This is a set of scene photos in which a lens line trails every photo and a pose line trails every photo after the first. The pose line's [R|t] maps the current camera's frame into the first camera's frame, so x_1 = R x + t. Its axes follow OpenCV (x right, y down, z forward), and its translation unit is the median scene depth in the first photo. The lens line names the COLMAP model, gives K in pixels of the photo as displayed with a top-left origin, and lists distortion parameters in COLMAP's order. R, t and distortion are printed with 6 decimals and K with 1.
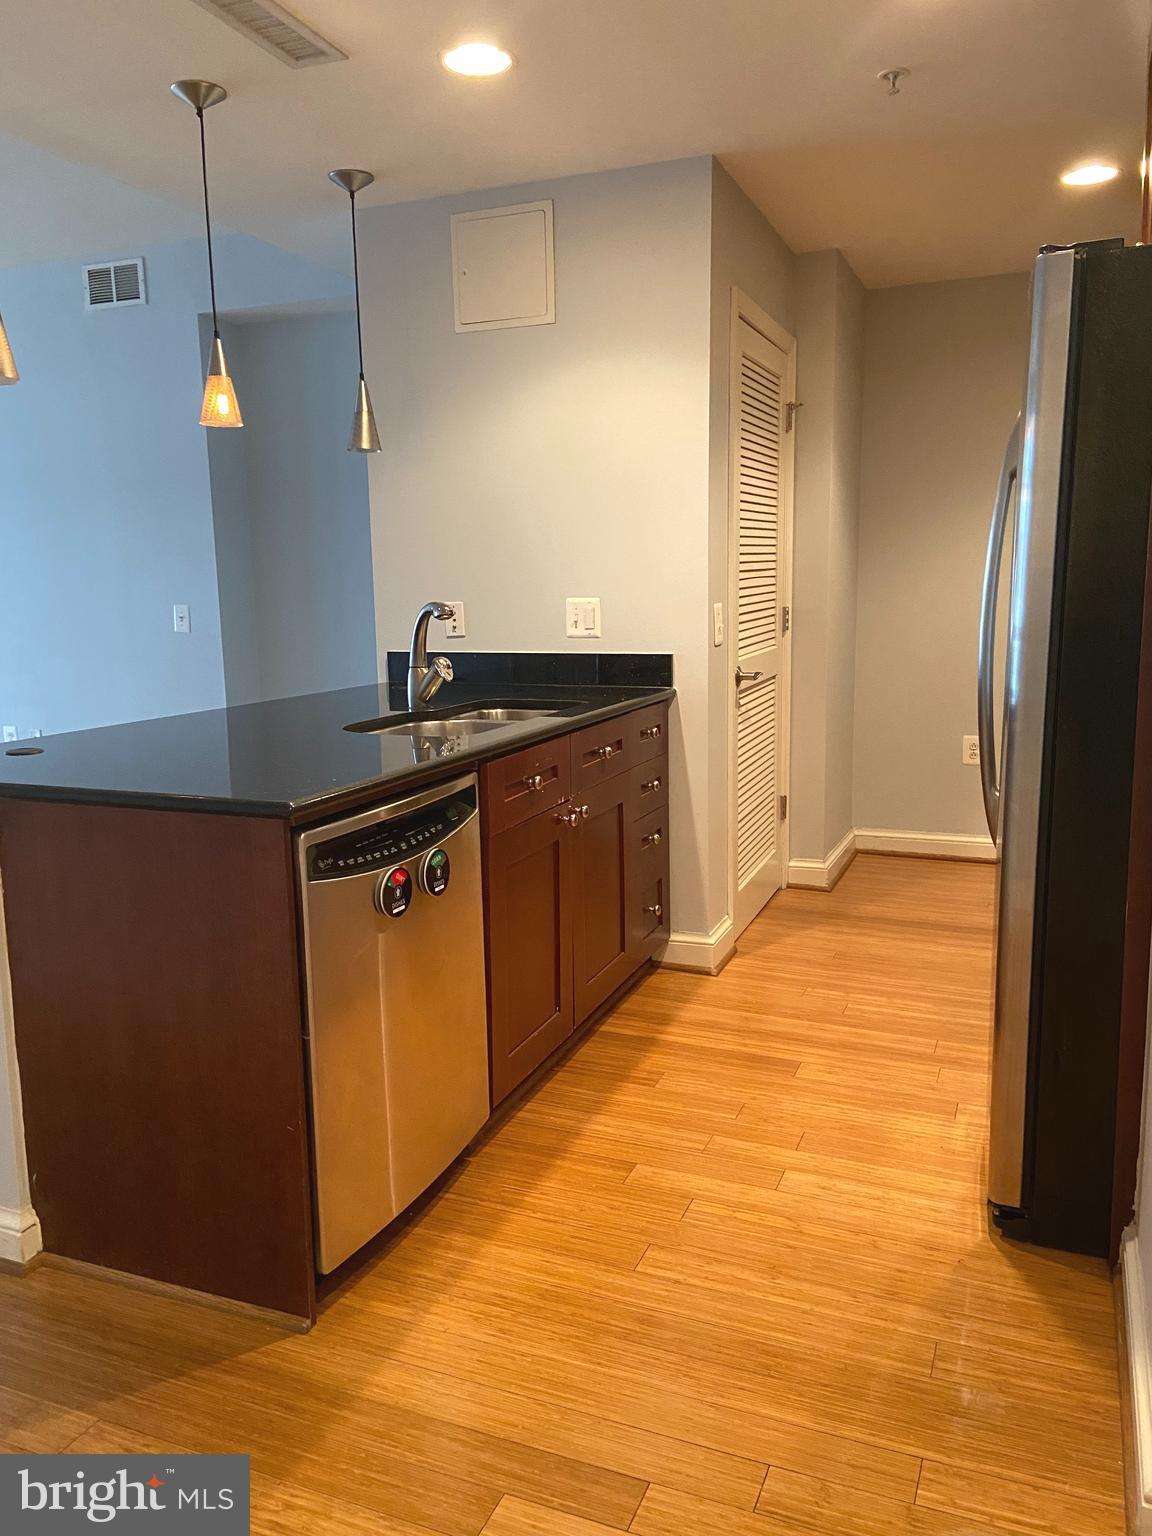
lens RADIAL K [[1143.6, 0, 580.7], [0, 1143.6, 758.7], [0, 0, 1]] dist [0.120218, -0.153177]
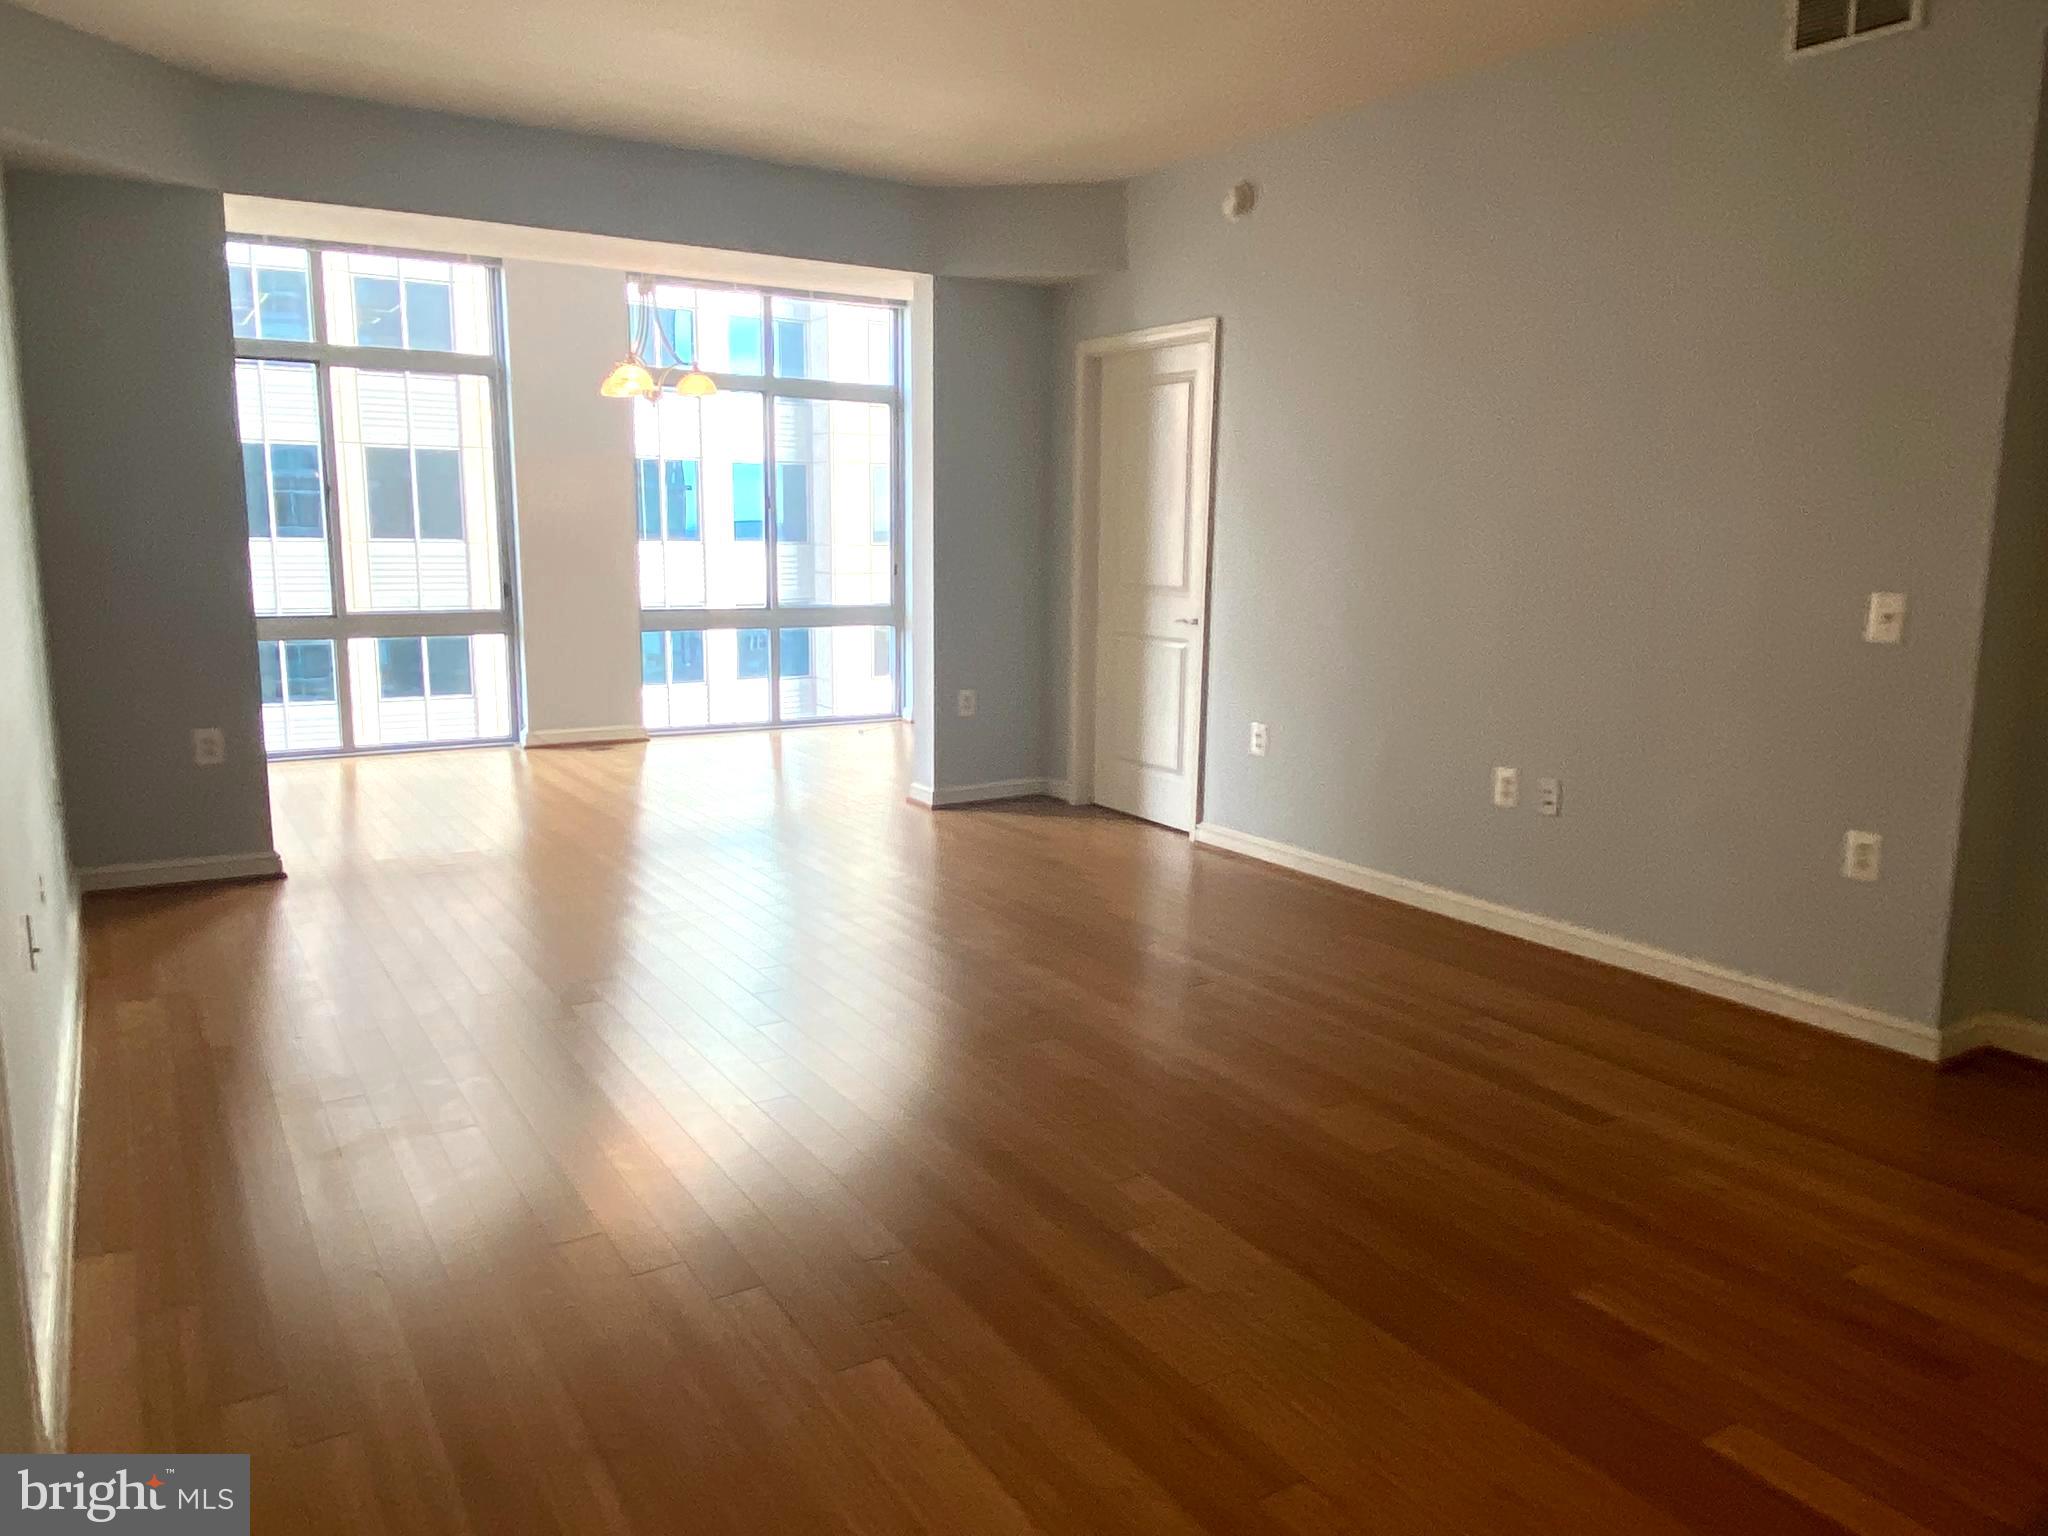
lens RADIAL K [[1461.9, 0, 1025.6], [0, 1461.9, 746.3], [0, 0, 1]] dist [0.033433, -0.002742]
pose [[0.808190, 0.112334, -0.578108, -0.650229], [-0.112895, 0.992986, 0.035125, -0.101871], [0.577999, 0.036878, 0.815204, 0.535628]]
